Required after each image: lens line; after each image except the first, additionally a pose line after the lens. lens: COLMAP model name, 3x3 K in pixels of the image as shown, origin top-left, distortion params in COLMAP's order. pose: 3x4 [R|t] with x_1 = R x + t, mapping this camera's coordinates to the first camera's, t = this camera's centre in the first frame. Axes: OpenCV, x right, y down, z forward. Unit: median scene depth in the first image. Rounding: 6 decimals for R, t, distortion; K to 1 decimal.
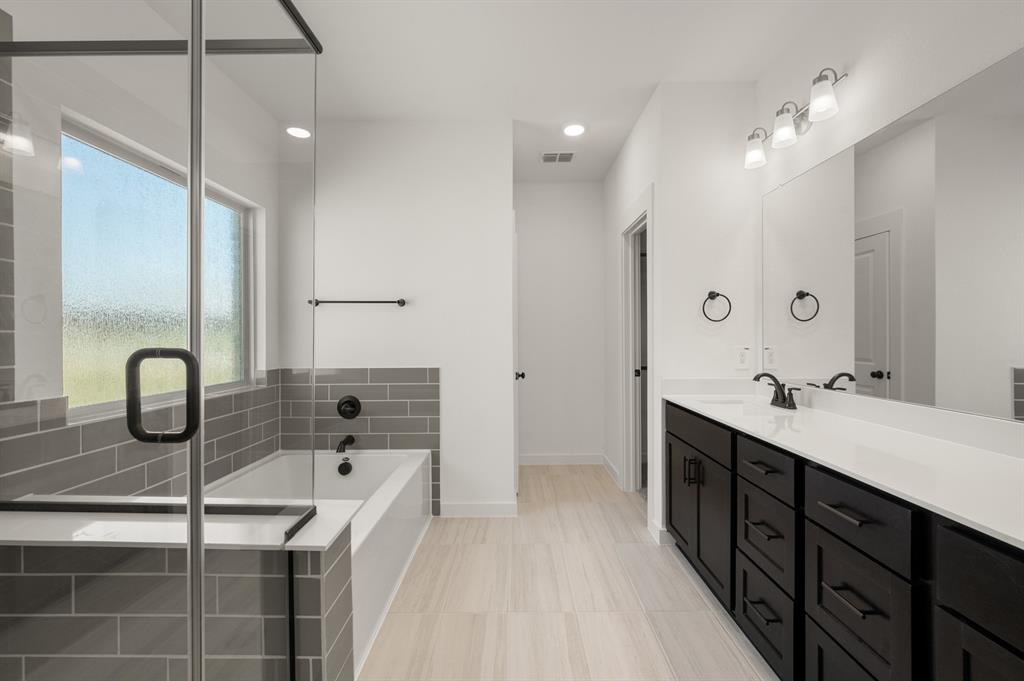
lens RADIAL K [[401.5, 0, 510.4], [0, 401.5, 338.5], [0, 0, 1]] dist [-0.002886, 0.000749]
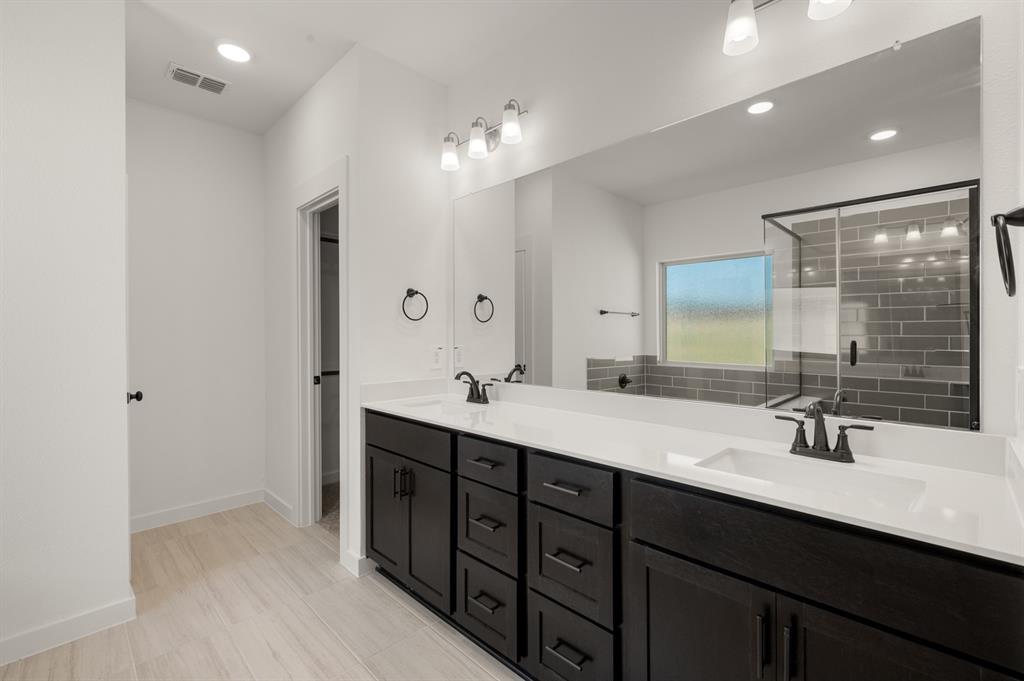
lens RADIAL K [[452.4, 0, 507.9], [0, 452.4, 336.9], [0, 0, 1]] dist [0.005929, -0.000796]
pose [[0.701751, -0.002121, 0.712419, -0.110424], [0.003241, 0.999995, -0.000215, -0.002532], [-0.712415, 0.002460, 0.701754, 0.093118]]
